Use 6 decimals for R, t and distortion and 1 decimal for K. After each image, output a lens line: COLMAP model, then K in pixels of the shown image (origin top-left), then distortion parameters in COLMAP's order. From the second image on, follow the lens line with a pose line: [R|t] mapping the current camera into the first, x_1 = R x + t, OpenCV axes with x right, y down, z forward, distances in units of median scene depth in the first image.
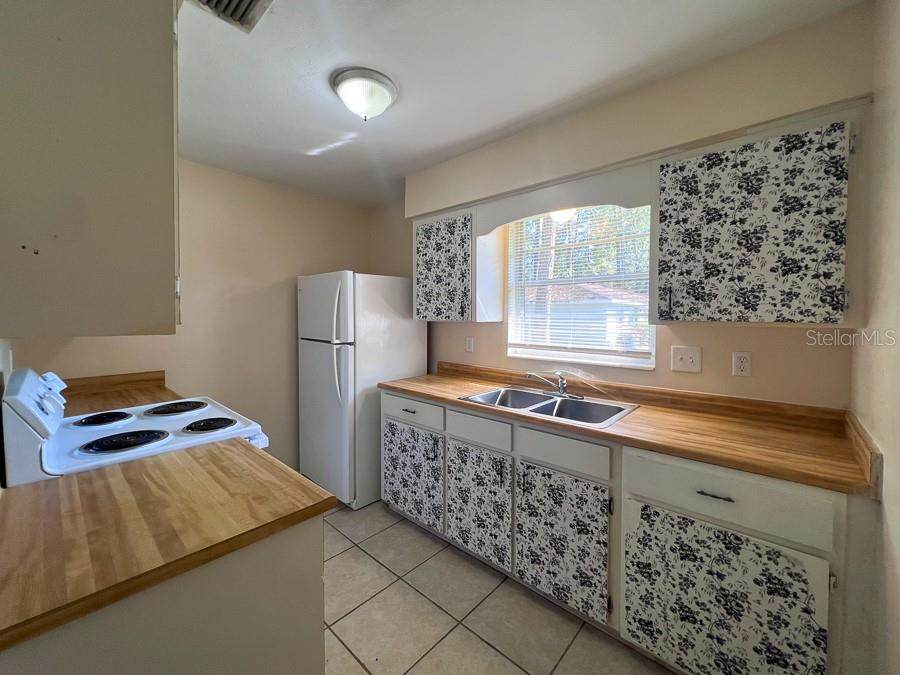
lens RADIAL K [[376.8, 0, 450.3], [0, 376.8, 321.4], [0, 0, 1]] dist [0.000088, -0.000044]
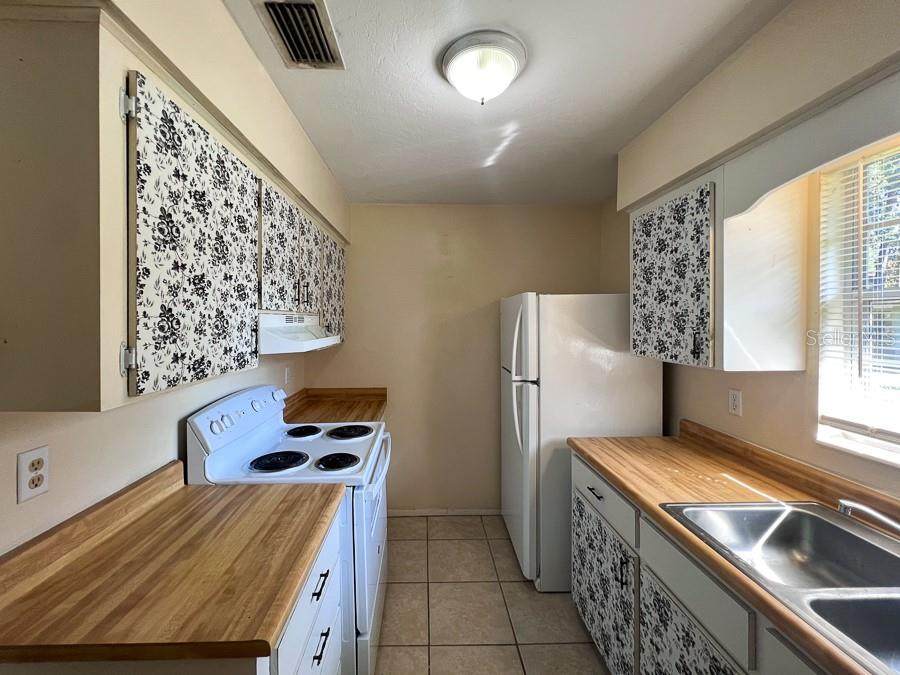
lens RADIAL K [[375.8, 0, 420.3], [0, 375.8, 322.9], [0, 0, 1]] dist [-0.001381, -0.000140]
pose [[0.678217, -0.002650, -0.734857, 0.168848], [-0.008715, 0.999894, -0.011649, -0.058021], [0.734810, 0.014305, 0.678122, 0.280027]]
